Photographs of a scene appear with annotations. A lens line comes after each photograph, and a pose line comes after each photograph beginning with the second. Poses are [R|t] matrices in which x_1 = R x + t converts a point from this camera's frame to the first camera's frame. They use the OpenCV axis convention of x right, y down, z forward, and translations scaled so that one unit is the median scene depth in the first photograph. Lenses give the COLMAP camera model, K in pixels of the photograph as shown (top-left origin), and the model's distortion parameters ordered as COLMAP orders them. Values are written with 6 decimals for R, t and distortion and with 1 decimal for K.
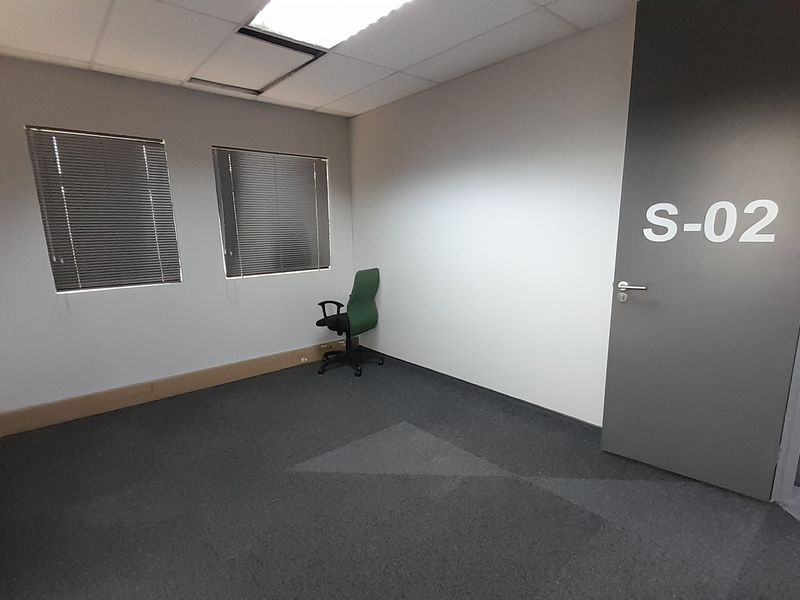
lens RADIAL K [[423.9, 0, 401.4], [0, 423.9, 313.3], [0, 0, 1]] dist [0.020245, -0.016935]
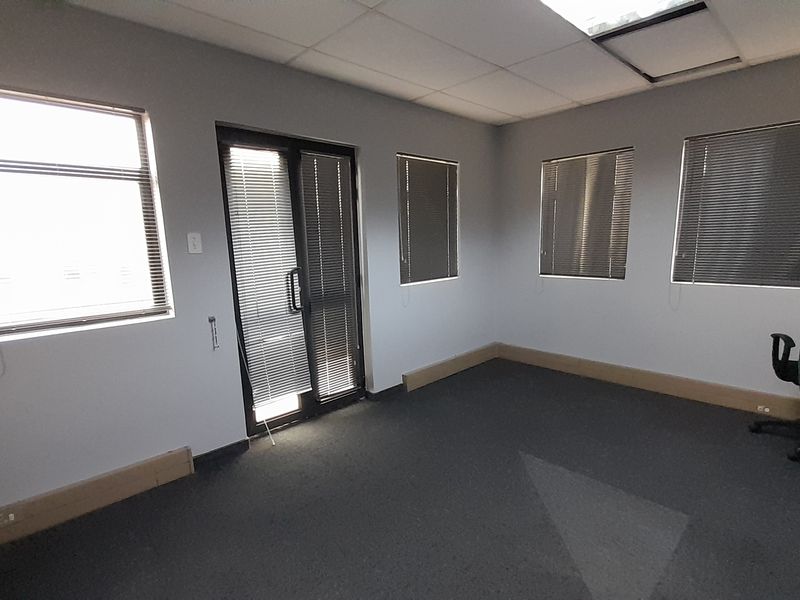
lens RADIAL K [[423.9, 0, 399.0], [0, 423.9, 310.8], [0, 0, 1]] dist [0.020245, -0.016935]
pose [[0.039834, 0.183950, -0.982128, 0.483540], [-0.169919, 0.969839, 0.174757, -0.082891], [0.984653, 0.159921, 0.069889, 0.366582]]
